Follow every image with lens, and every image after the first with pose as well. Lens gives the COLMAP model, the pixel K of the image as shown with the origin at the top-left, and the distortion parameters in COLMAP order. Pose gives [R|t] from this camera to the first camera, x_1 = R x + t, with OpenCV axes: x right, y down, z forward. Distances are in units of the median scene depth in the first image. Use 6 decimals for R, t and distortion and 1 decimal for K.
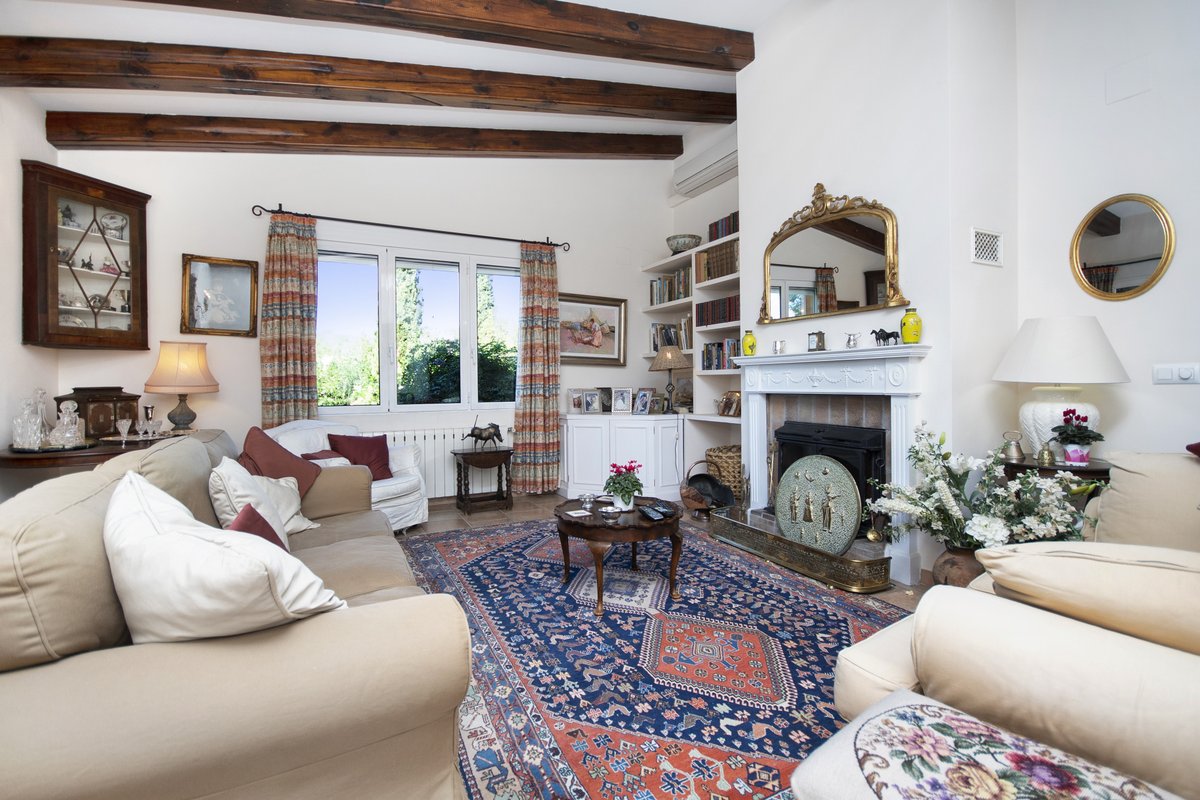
lens RADIAL K [[537.6, 0, 599.5], [0, 537.6, 394.1], [0, 0, 1]] dist [-0.003002, -0.000630]
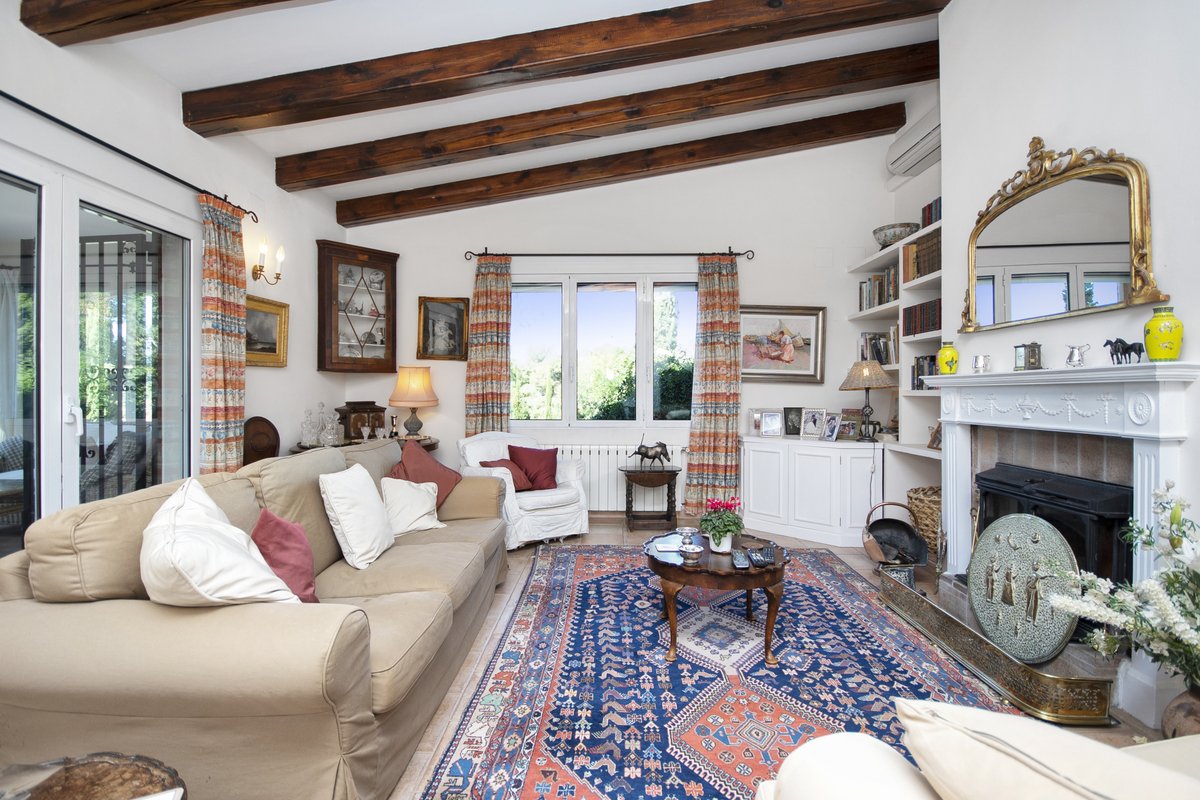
lens RADIAL K [[548.7, 0, 600.0], [0, 548.7, 400.0], [0, 0, 1]] dist [0.000260, -0.000121]
pose [[0.876816, 0.017498, -0.480508, 0.243376], [-0.020355, 0.999793, -0.000736, -0.026387], [0.480395, 0.010426, 0.876990, 0.073704]]
